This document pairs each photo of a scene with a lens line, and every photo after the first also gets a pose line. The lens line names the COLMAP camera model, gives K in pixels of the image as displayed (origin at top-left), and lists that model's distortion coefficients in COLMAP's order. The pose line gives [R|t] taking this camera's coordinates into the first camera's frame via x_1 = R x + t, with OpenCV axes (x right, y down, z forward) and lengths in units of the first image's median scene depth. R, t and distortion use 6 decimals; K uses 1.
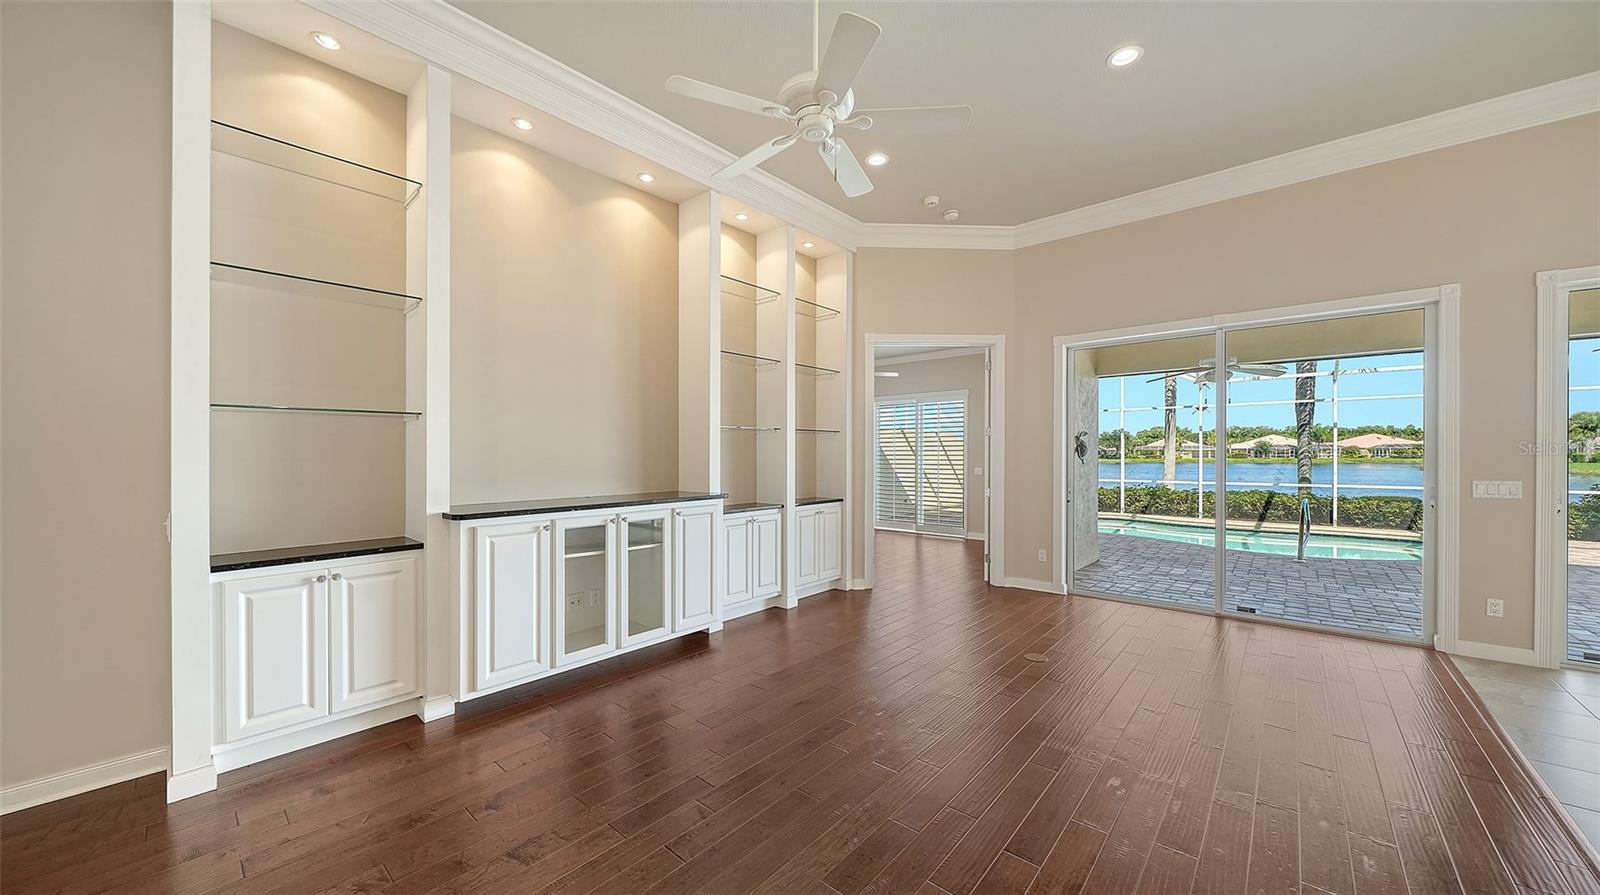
lens RADIAL K [[561.0, 0, 806.6], [0, 561.0, 452.1], [0, 0, 1]] dist [-0.004649, -0.000164]
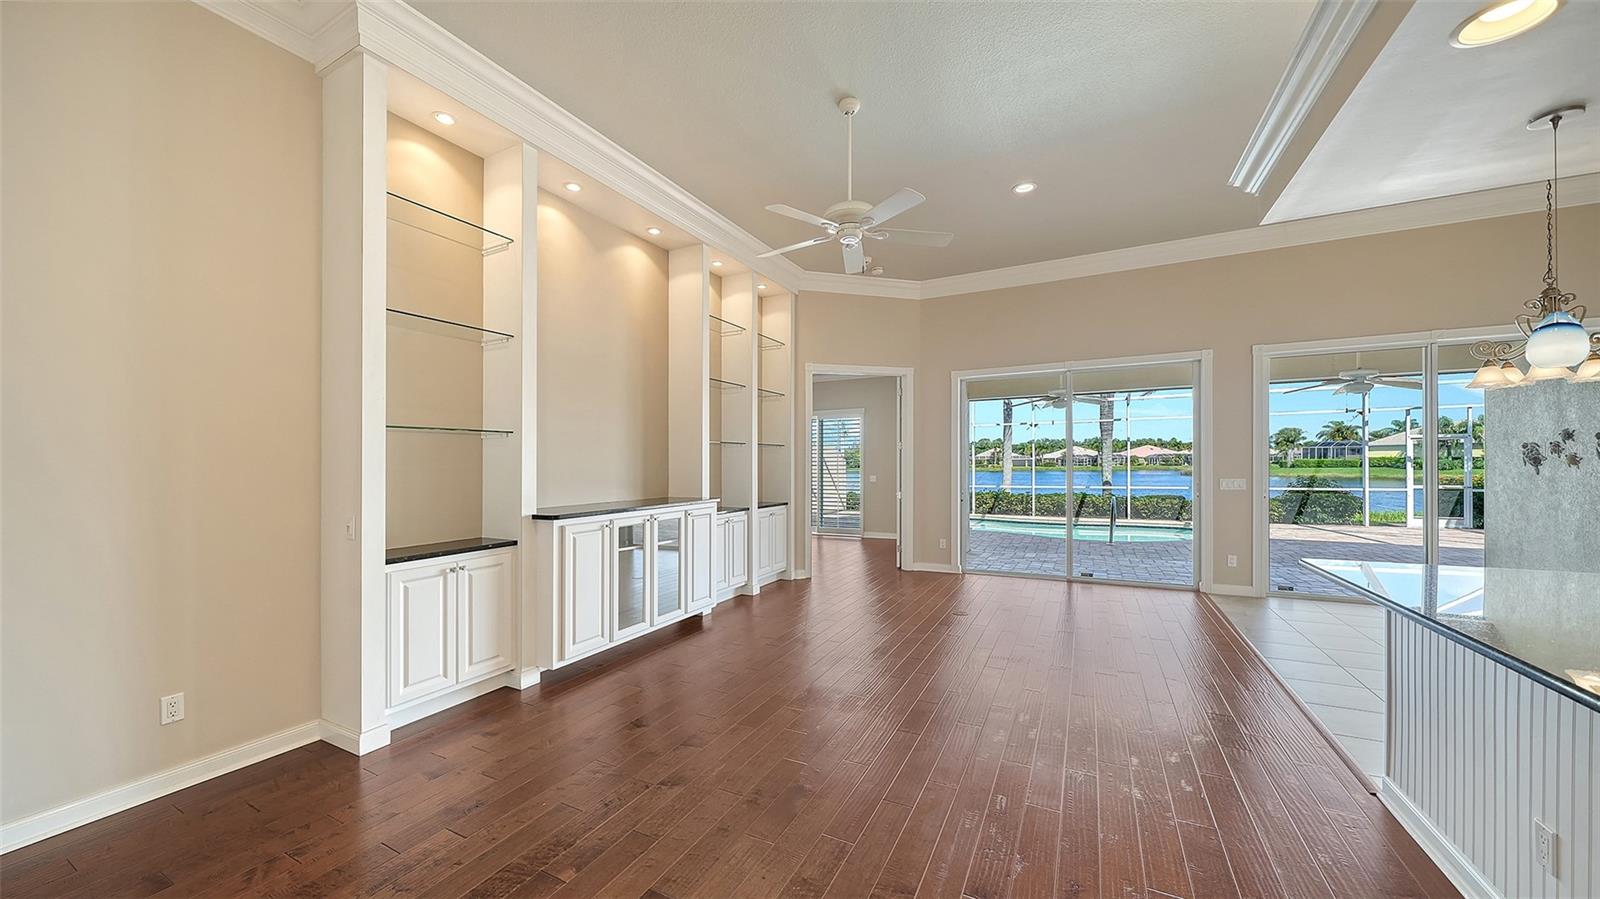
lens RADIAL K [[565.4, 0, 789.7], [0, 565.4, 462.8], [0, 0, 1]] dist [0.000481, 0.000019]
pose [[0.973951, -0.006275, 0.226672, -0.202919], [0.006489, 0.999979, -0.000200, 0.000303], [-0.226666, 0.001665, 0.973971, -0.162165]]
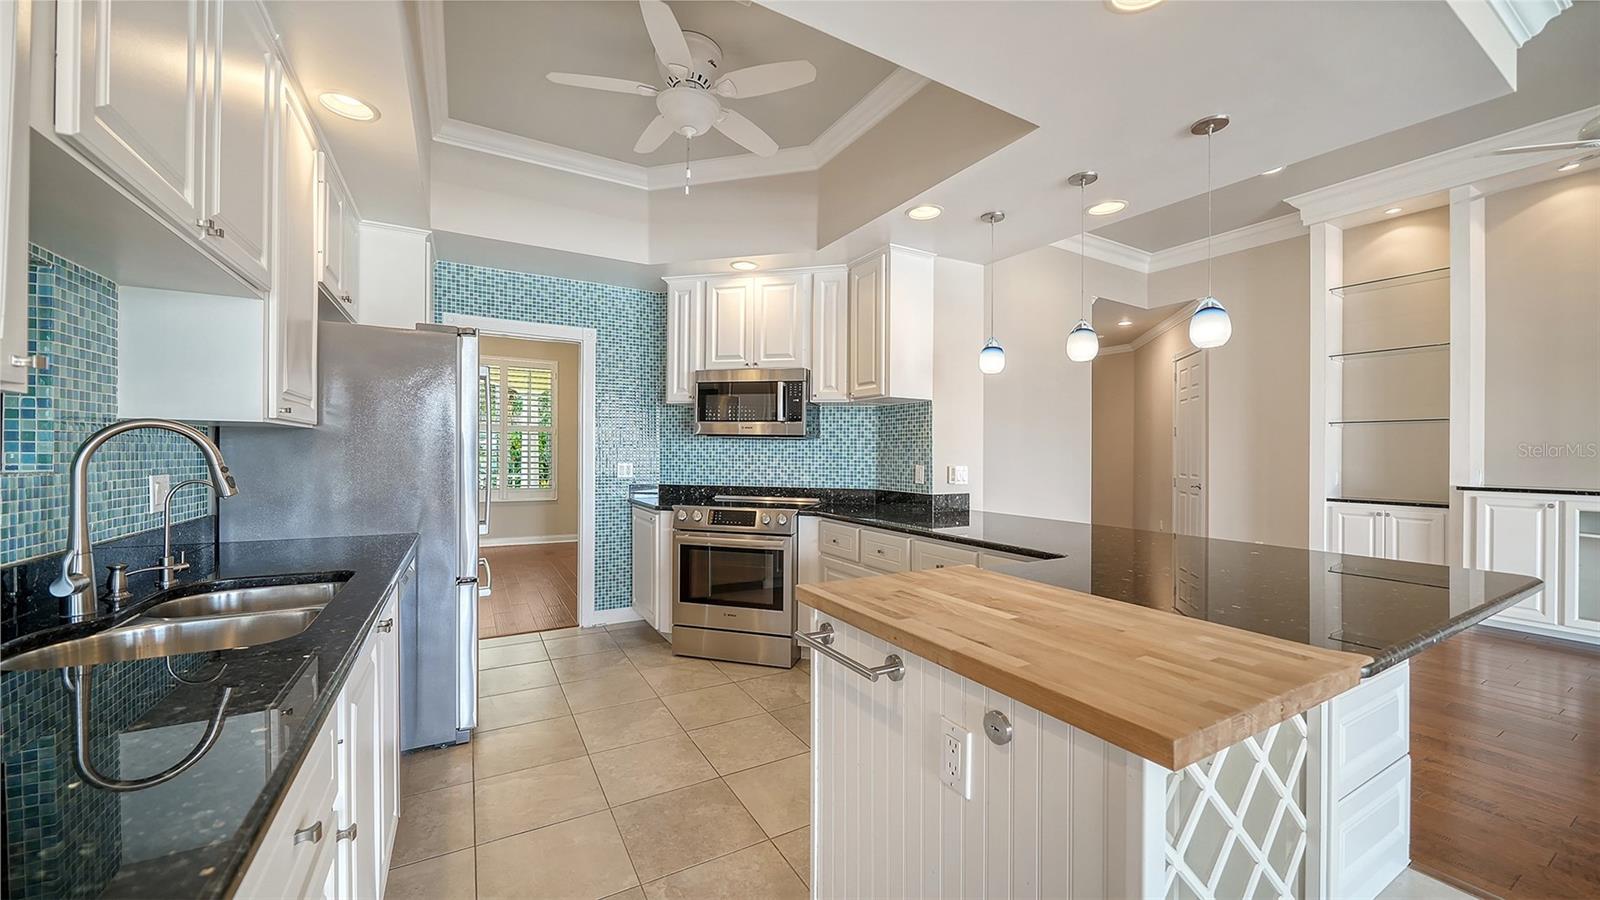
lens RADIAL K [[587.7, 0, 791.3], [0, 587.7, 447.1], [0, 0, 1]] dist [-0.000247, -0.000010]
pose [[-0.337110, -0.008159, -0.941430, 0.722119], [-0.007395, 0.999955, -0.006019, 0.015451], [0.941436, 0.004933, -0.337155, -0.084095]]
